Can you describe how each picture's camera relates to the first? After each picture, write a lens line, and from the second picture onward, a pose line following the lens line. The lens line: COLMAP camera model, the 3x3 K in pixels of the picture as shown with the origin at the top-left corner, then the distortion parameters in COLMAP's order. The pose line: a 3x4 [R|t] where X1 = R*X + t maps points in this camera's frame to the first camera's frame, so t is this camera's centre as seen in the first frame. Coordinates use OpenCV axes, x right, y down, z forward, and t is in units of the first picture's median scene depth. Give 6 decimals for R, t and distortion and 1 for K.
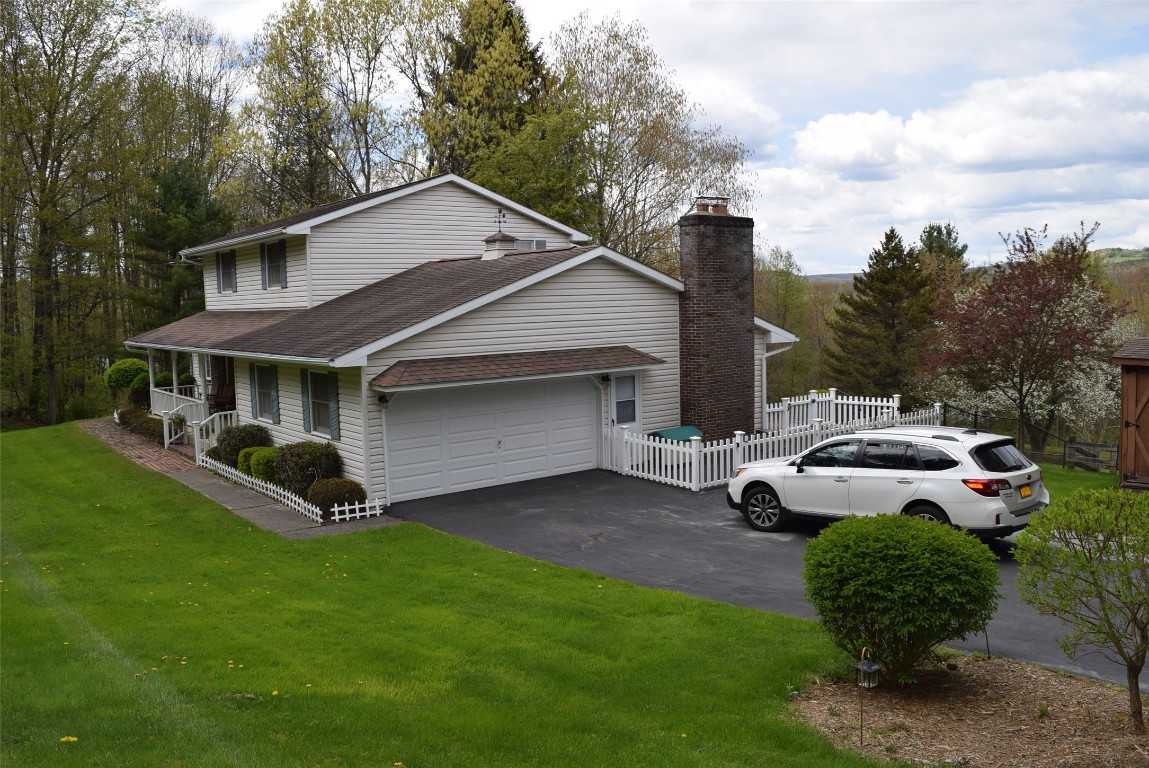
lens RADIAL K [[898.5, 0, 574.5], [0, 898.5, 384.0], [0, 0, 1]] dist [-0.086873, 0.005272]
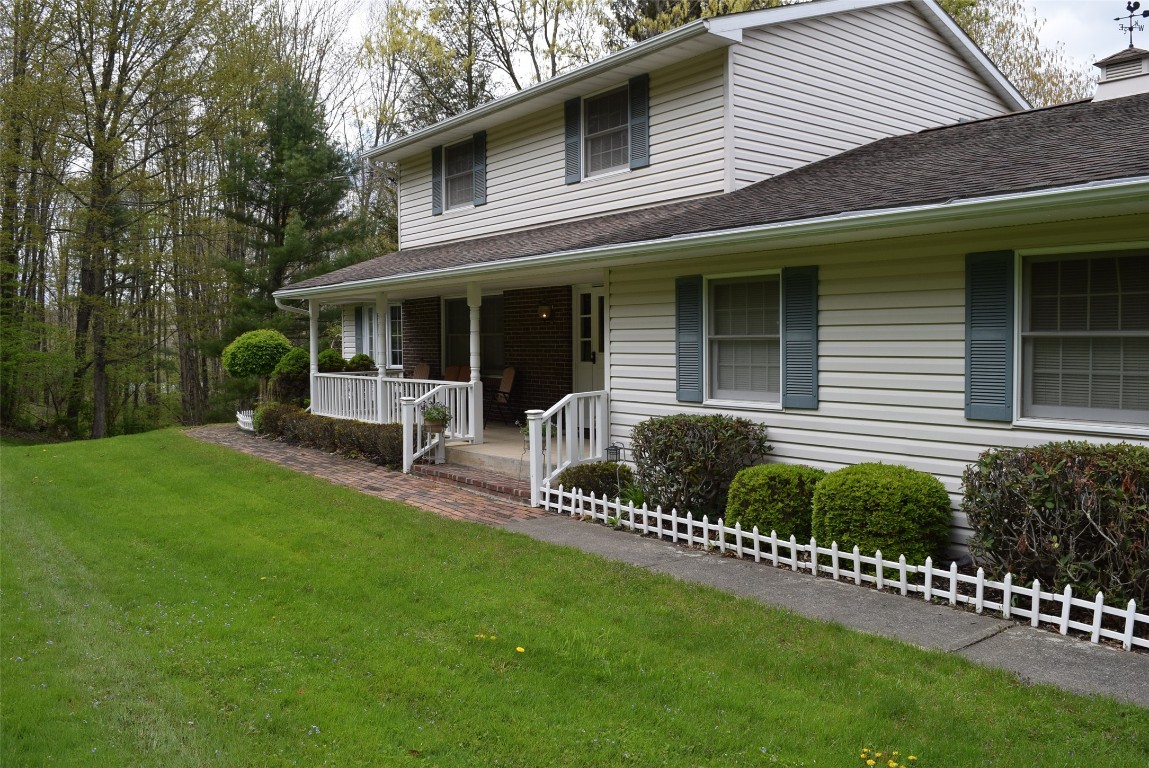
lens RADIAL K [[898.5, 0, 574.5], [0, 898.5, 384.0], [0, 0, 1]] dist [-0.086873, 0.005272]
pose [[0.999829, 0.017113, -0.007022, -0.302054], [-0.017417, 0.998804, -0.045687, 0.037215], [0.006232, 0.045802, 0.998931, 0.402590]]
